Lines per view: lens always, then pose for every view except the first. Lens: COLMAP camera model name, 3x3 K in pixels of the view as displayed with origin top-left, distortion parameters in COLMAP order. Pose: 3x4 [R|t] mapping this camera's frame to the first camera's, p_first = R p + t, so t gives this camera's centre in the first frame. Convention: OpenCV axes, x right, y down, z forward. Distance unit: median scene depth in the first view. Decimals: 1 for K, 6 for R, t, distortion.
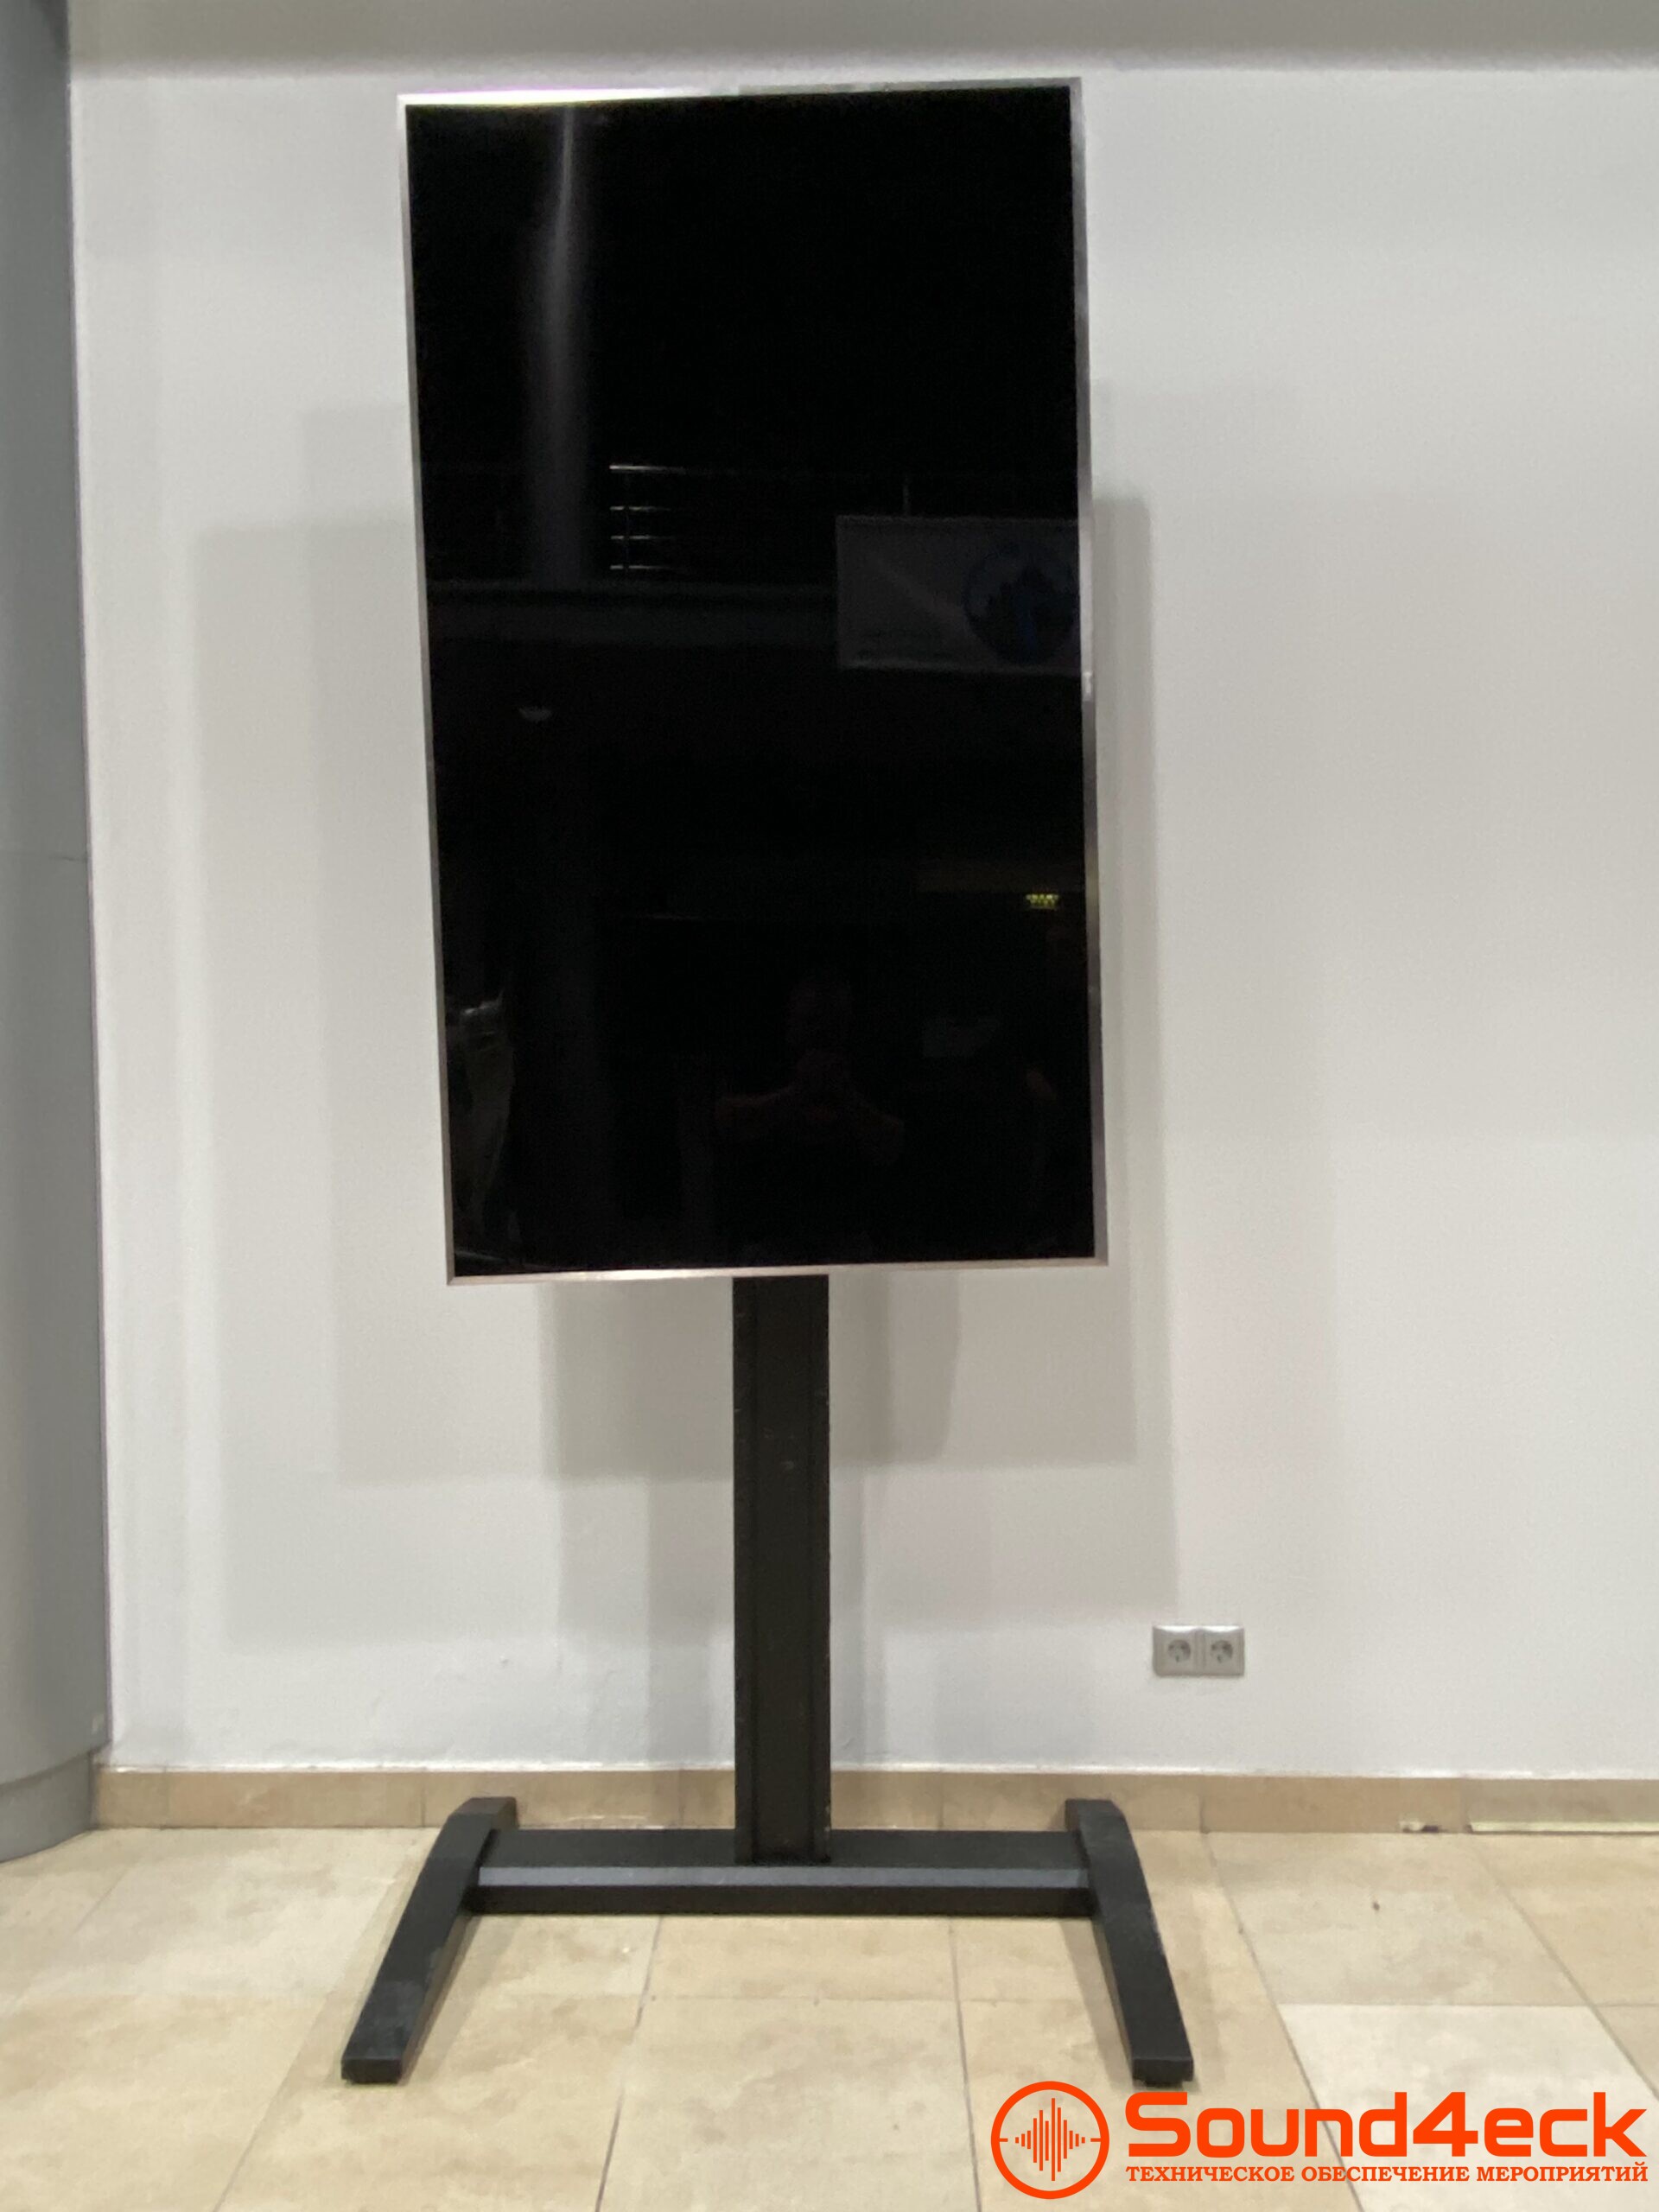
lens RADIAL K [[1611.1, 0, 829.5], [0, 1611.1, 1106.0], [0, 0, 1]] dist [0.069457, -0.081507]
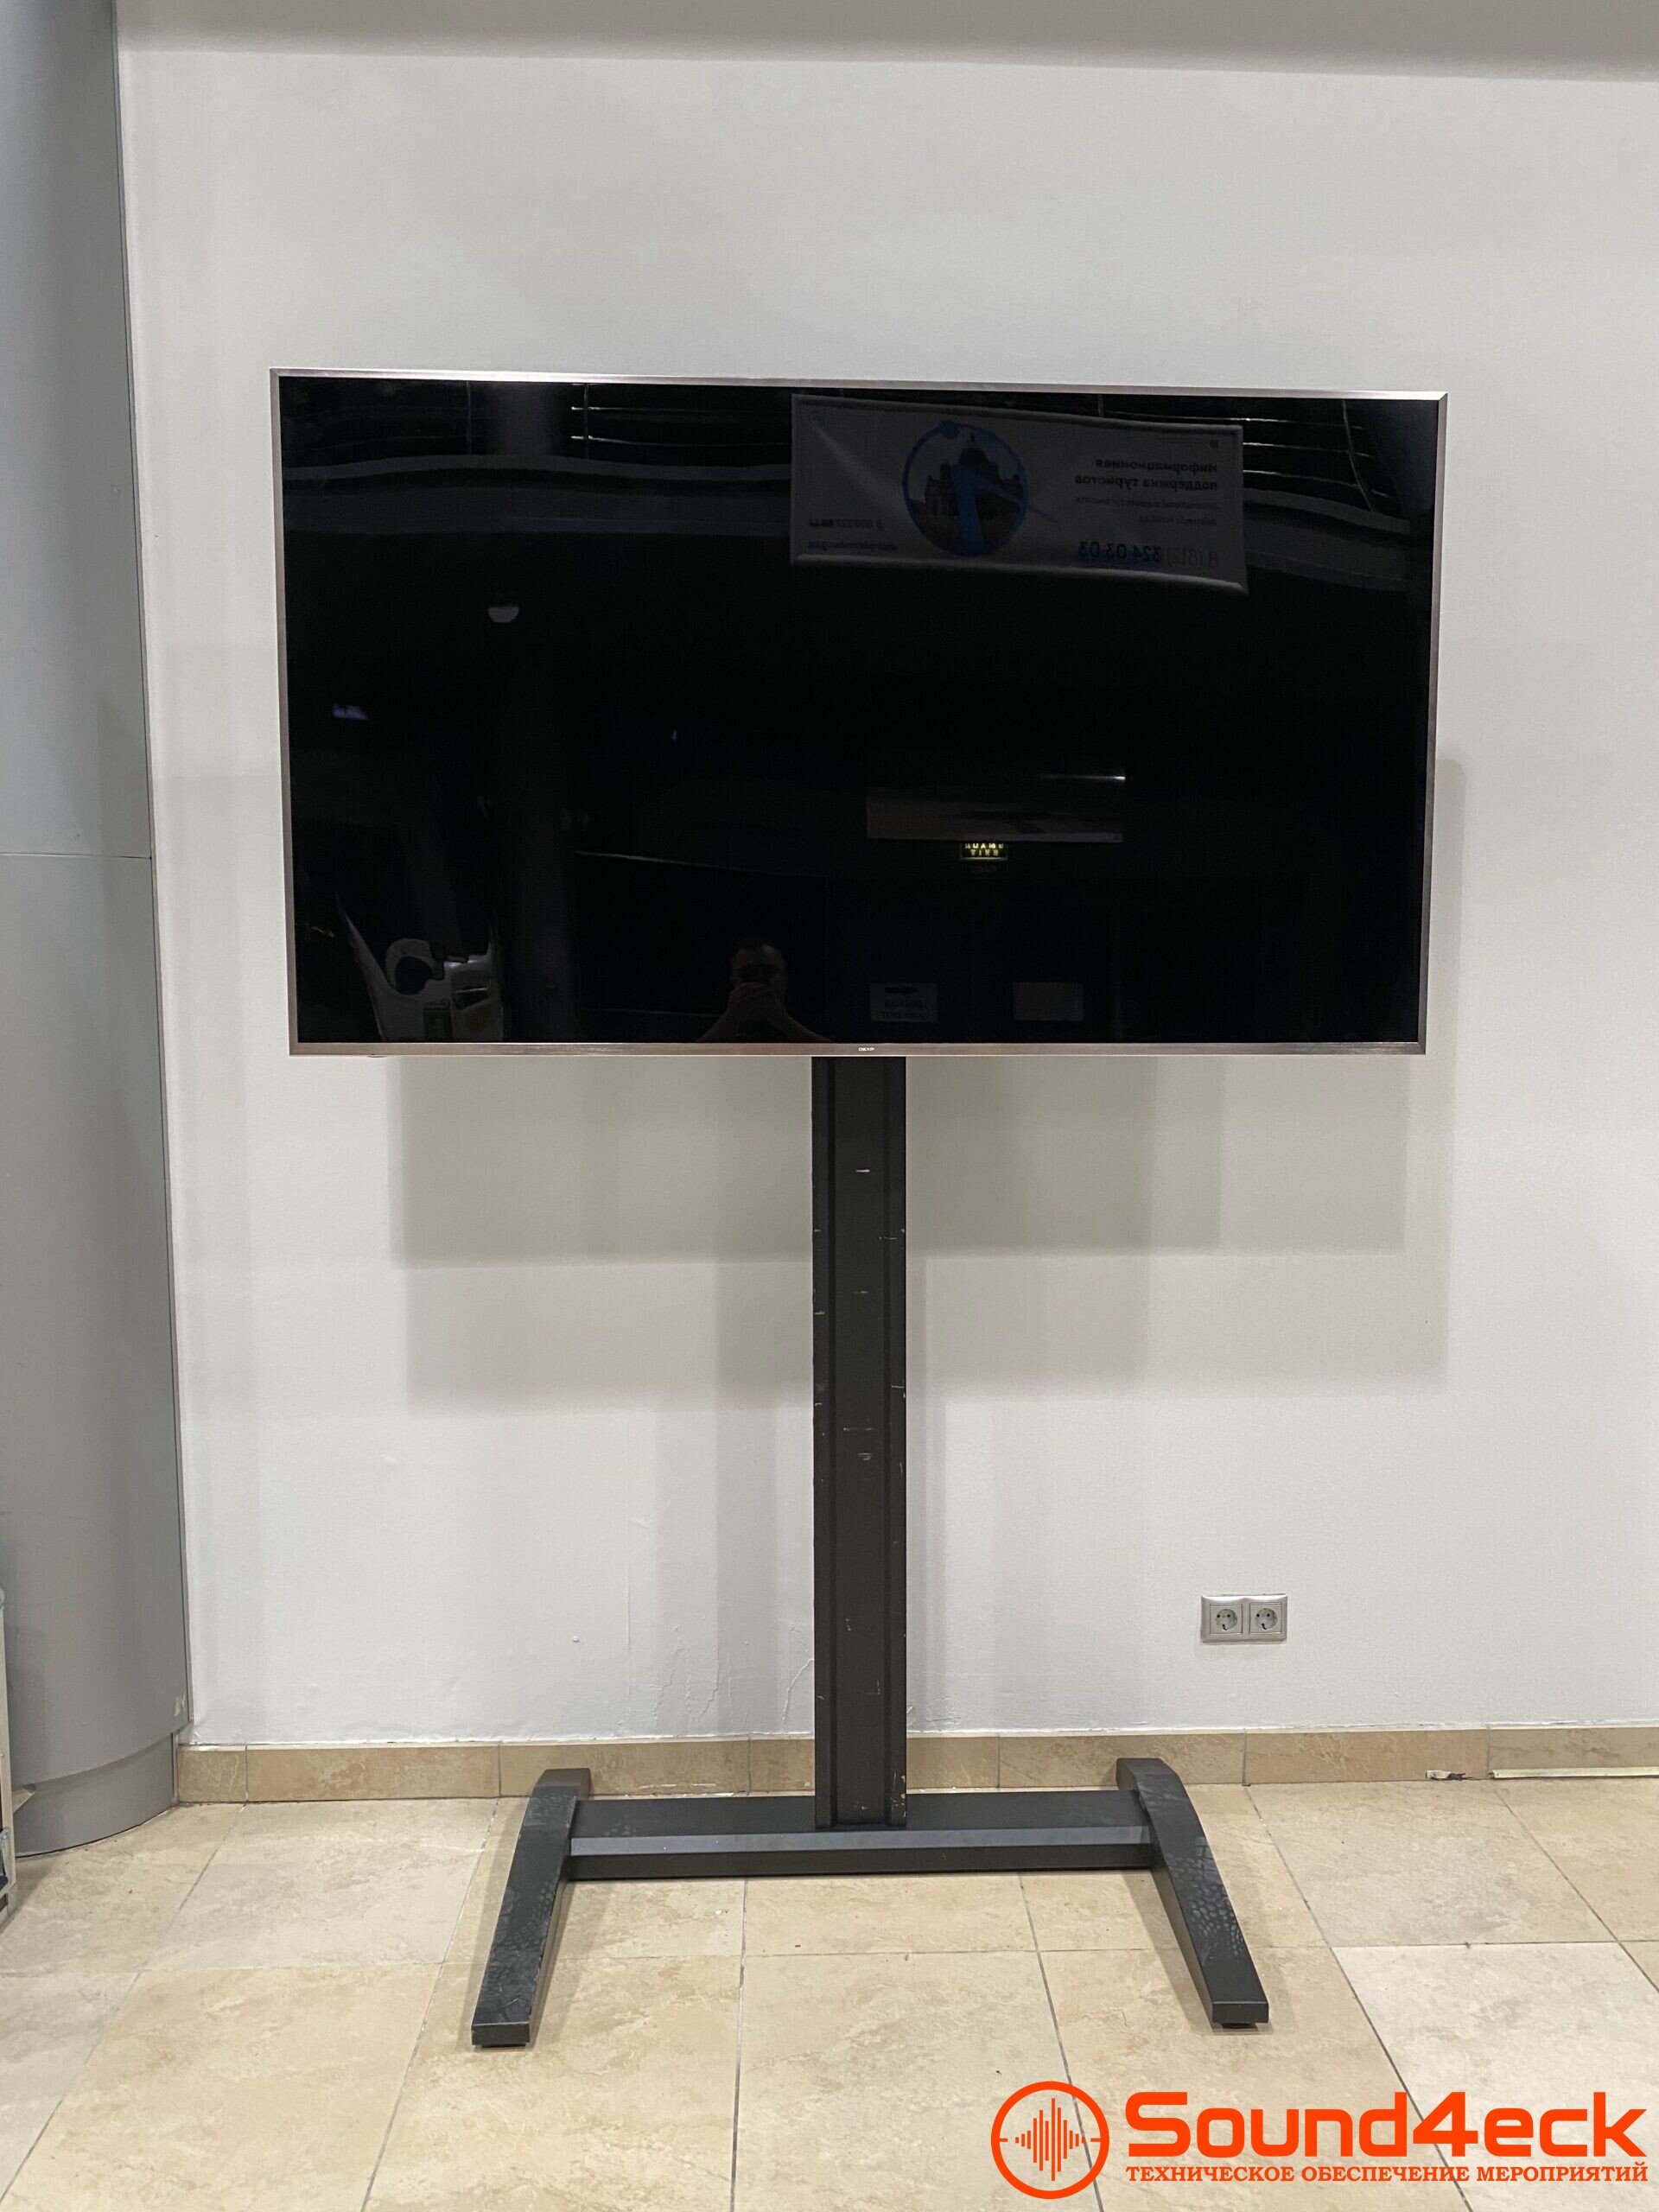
lens RADIAL K [[1671.7, 0, 829.5], [0, 1671.7, 1106.0], [0, 0, 1]] dist [0.008899, -0.000971]
pose [[0.998883, -0.003644, 0.047120, -0.097065], [0.001248, 0.998710, 0.050771, -0.054474], [-0.047244, -0.050655, 0.997598, -0.051933]]
